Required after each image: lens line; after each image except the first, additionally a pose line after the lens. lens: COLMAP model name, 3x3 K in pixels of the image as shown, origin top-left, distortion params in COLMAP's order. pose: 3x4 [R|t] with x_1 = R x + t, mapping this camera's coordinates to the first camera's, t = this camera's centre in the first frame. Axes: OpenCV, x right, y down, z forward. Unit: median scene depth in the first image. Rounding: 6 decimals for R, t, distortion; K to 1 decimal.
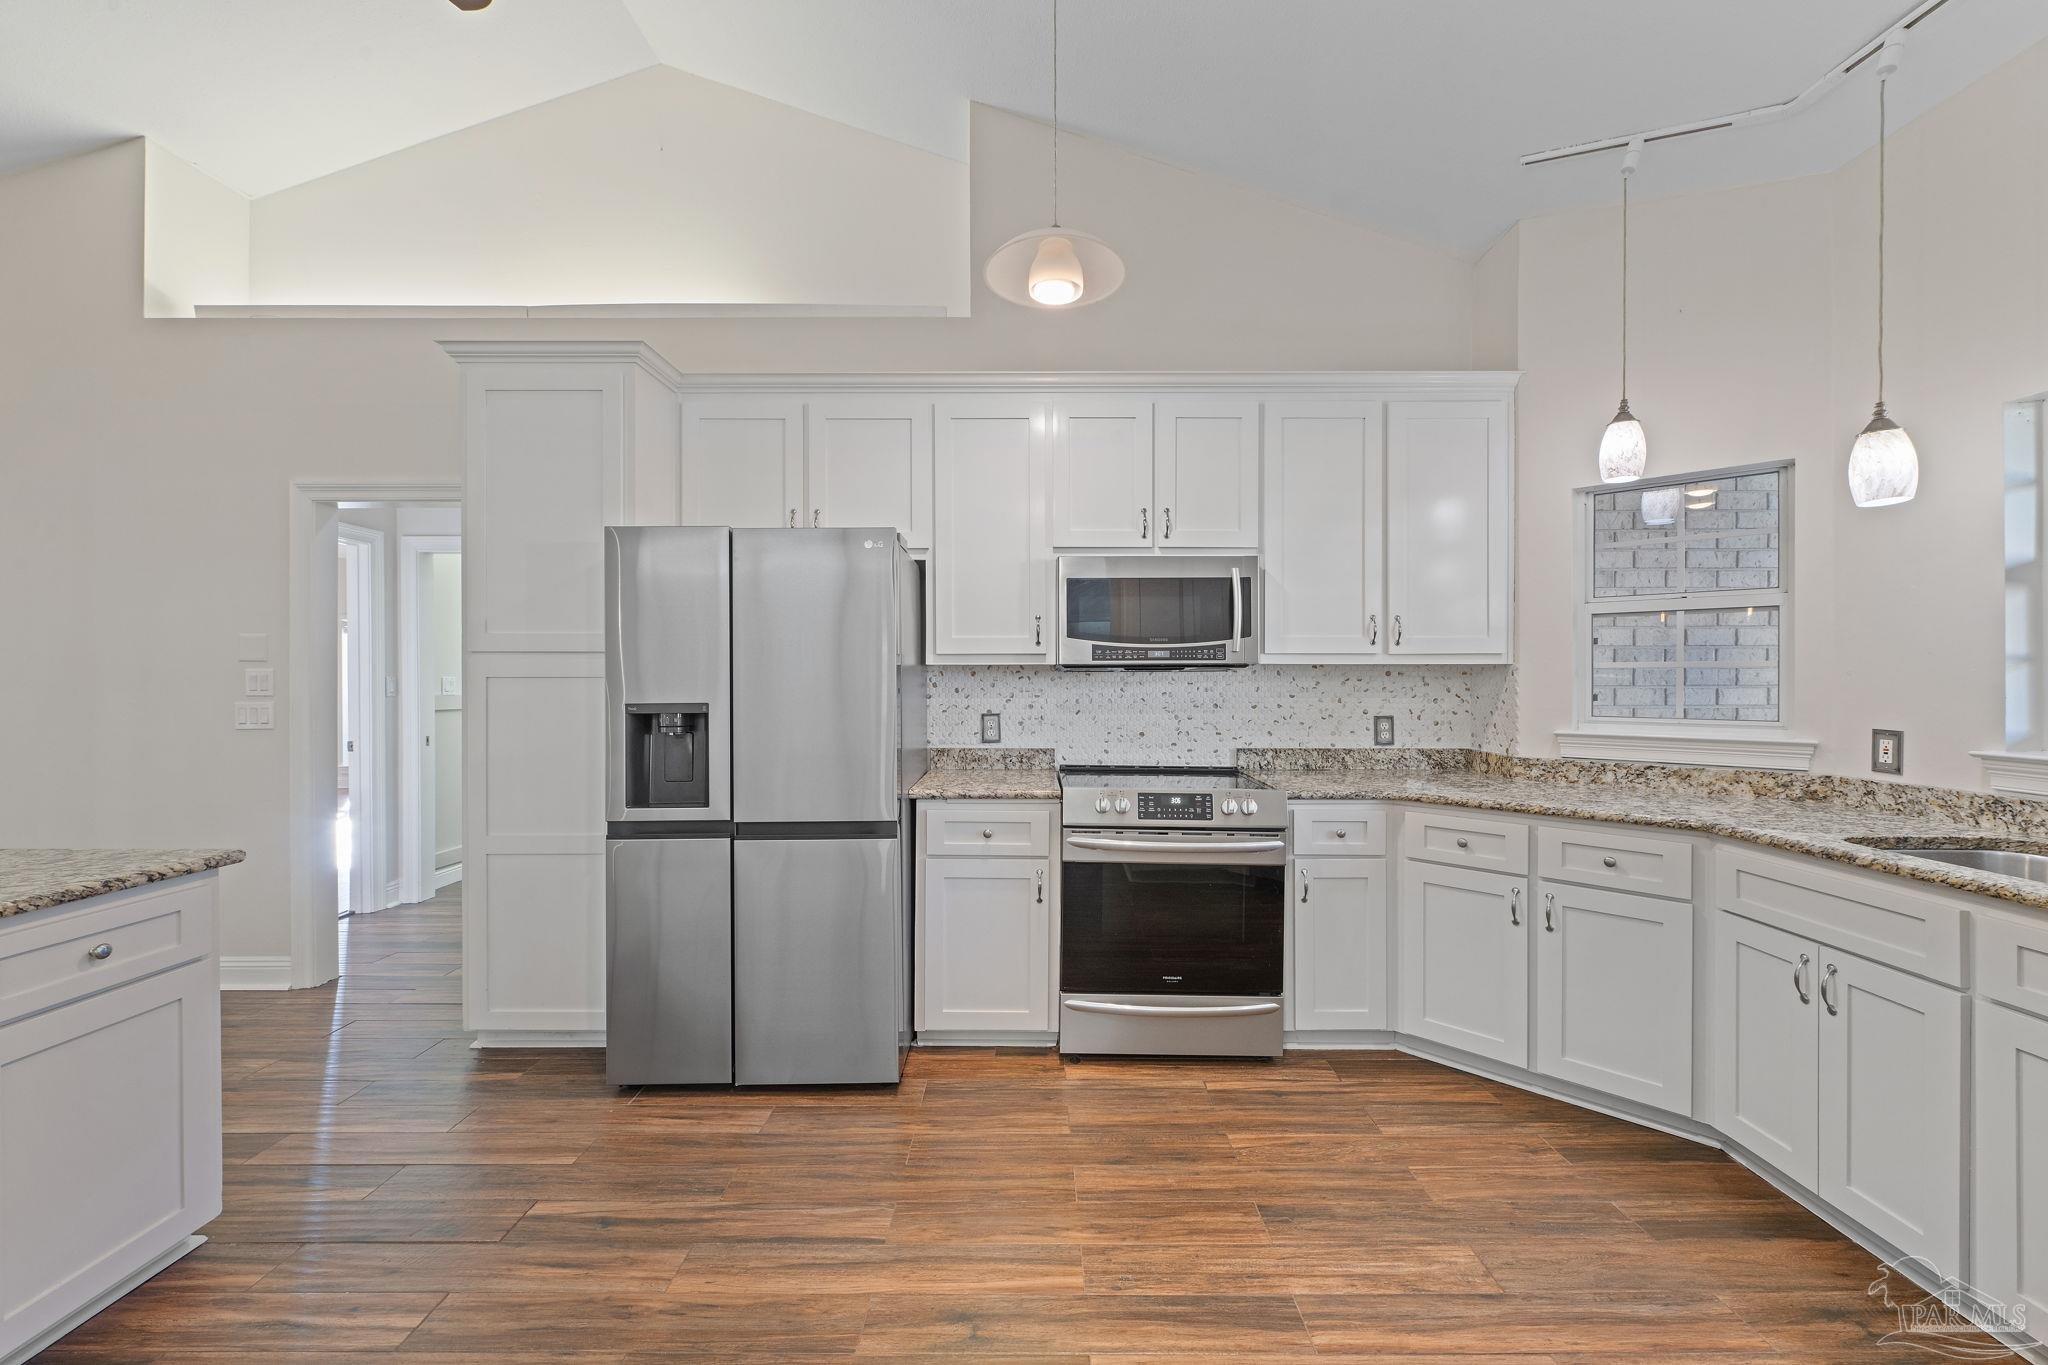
lens RADIAL K [[808.0, 0, 1025.4], [0, 808.0, 682.2], [0, 0, 1]] dist [0.001426, -0.001125]
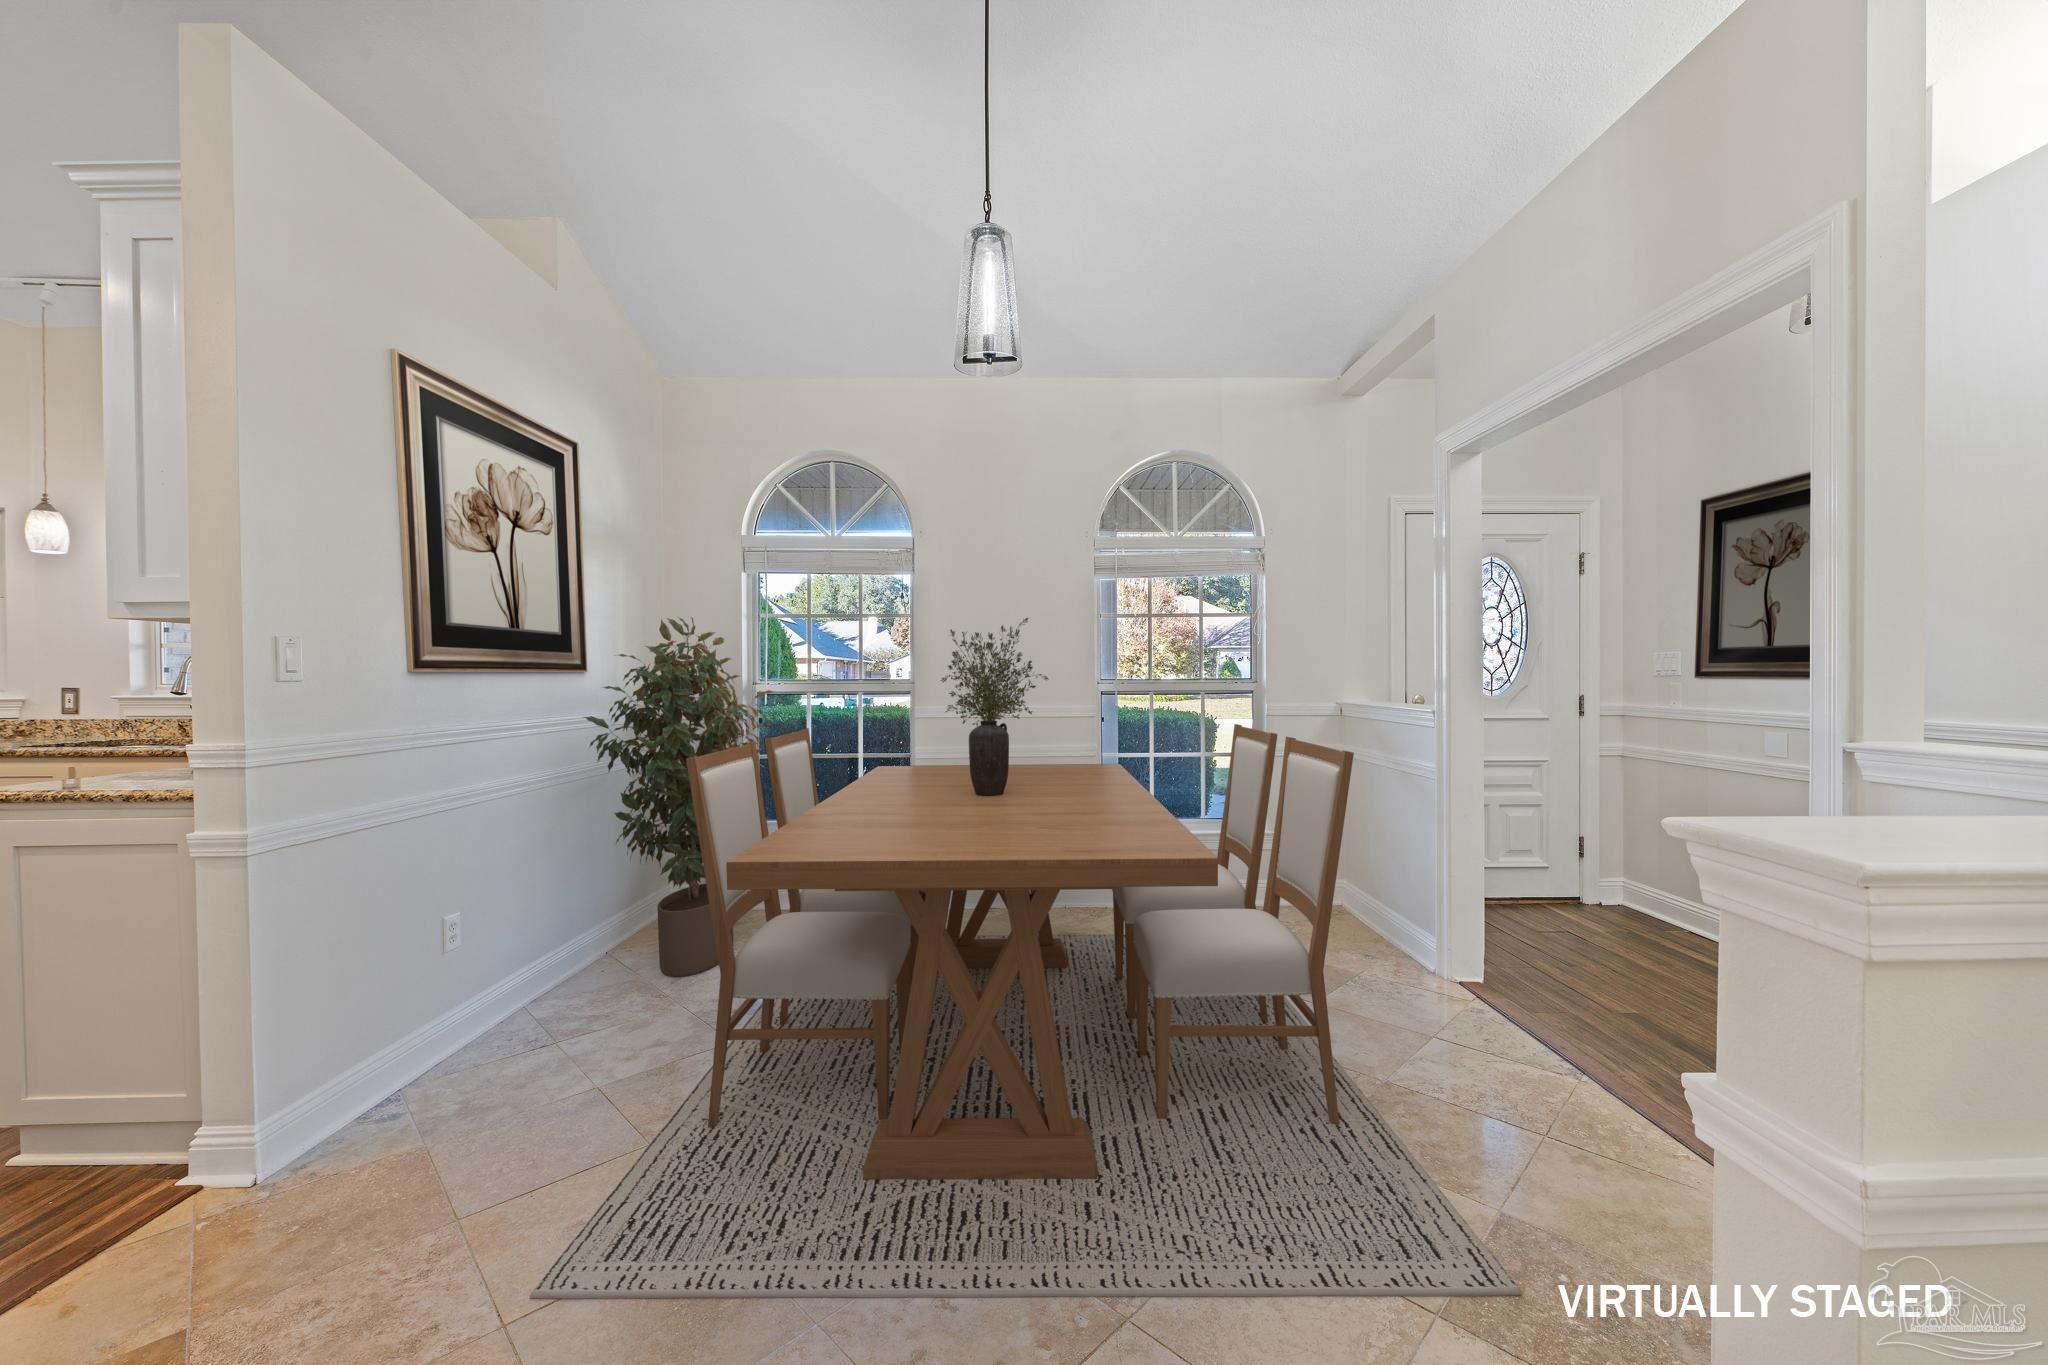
lens RADIAL K [[808.0, 0, 1039.9], [0, 808.0, 689.7], [0, 0, 1]] dist [0.001426, -0.001125]
pose [[-0.020773, -0.014200, 0.999683, -0.553292], [0.007767, 0.999867, 0.014364, 0.048446], [-0.999754, 0.008063, -0.020660, -0.838858]]
